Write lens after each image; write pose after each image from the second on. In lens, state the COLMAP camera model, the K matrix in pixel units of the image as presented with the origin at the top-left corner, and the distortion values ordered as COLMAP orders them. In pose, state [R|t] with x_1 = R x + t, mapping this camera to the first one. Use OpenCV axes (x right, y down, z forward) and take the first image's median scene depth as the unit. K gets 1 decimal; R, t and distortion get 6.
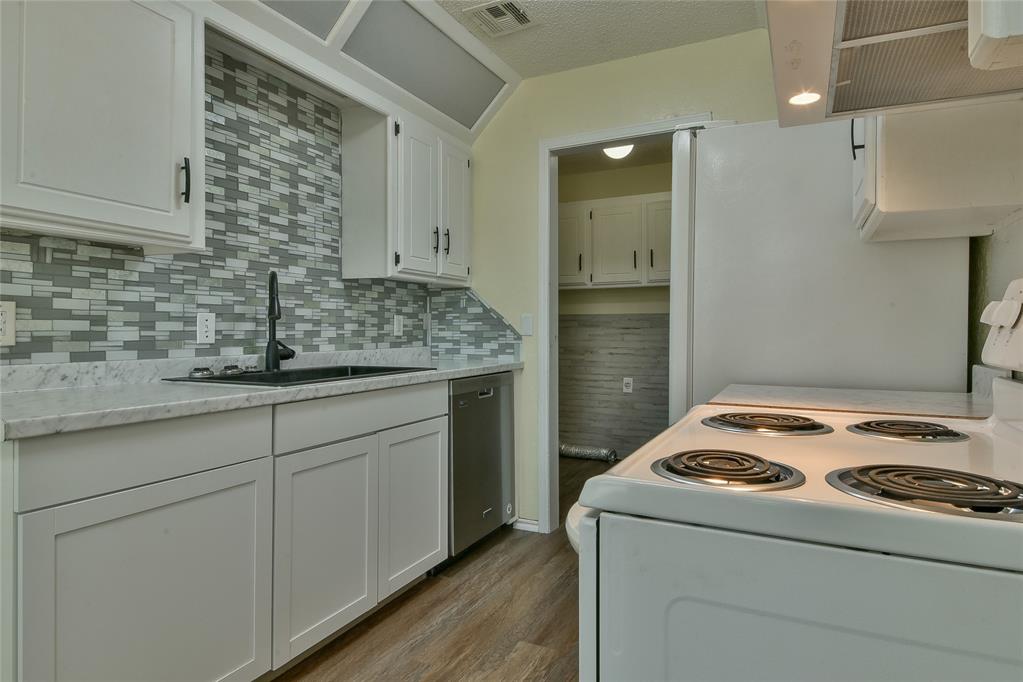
lens RADIAL K [[578.0, 0, 514.8], [0, 578.0, 331.9], [0, 0, 1]] dist [0.061215, -0.046657]
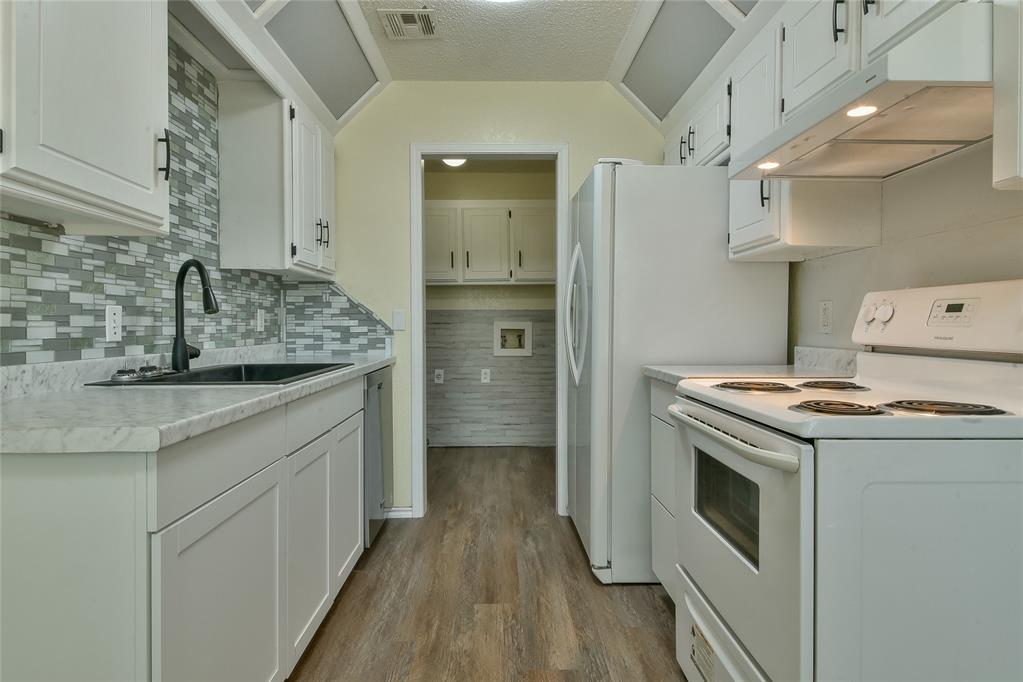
lens RADIAL K [[581.4, 0, 497.2], [0, 581.4, 333.2], [0, 0, 1]] dist [0.060616, -0.047282]
pose [[0.894452, -0.009796, 0.447057, -0.357966], [0.005263, 0.999921, 0.011380, 0.000898], [-0.447133, -0.007826, 0.894433, -0.010097]]
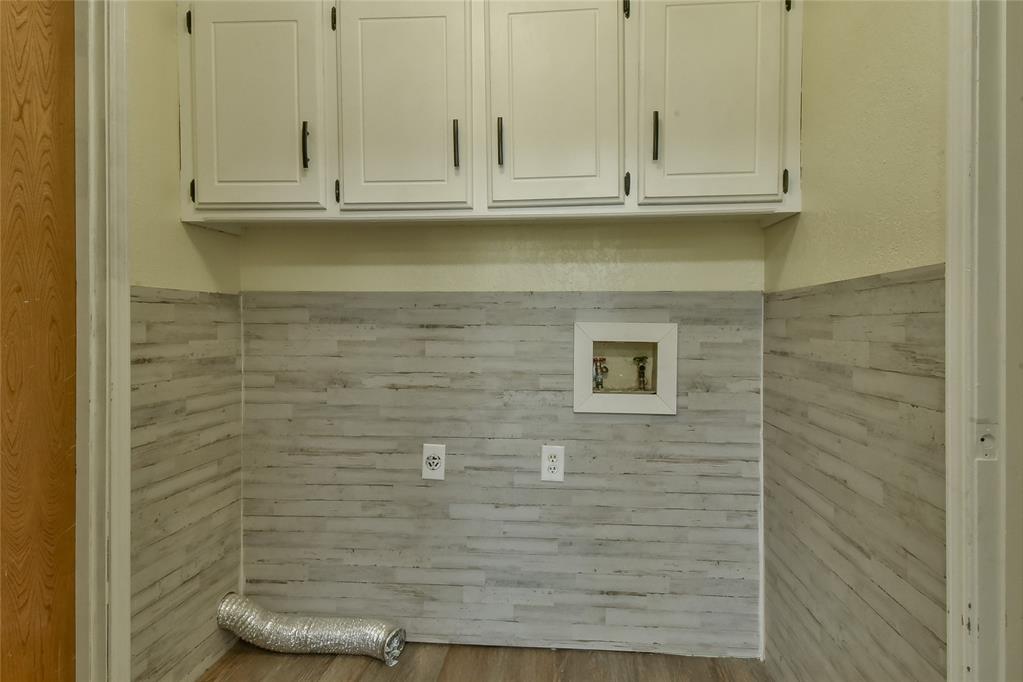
lens RADIAL K [[578.0, 0, 514.8], [0, 578.0, 331.9], [0, 0, 1]] dist [0.061215, -0.046657]
pose [[0.933752, -0.005592, 0.357877, 0.192523], [0.003055, 0.999966, 0.007654, -0.010049], [-0.357908, -0.006054, 0.933737, 1.126867]]
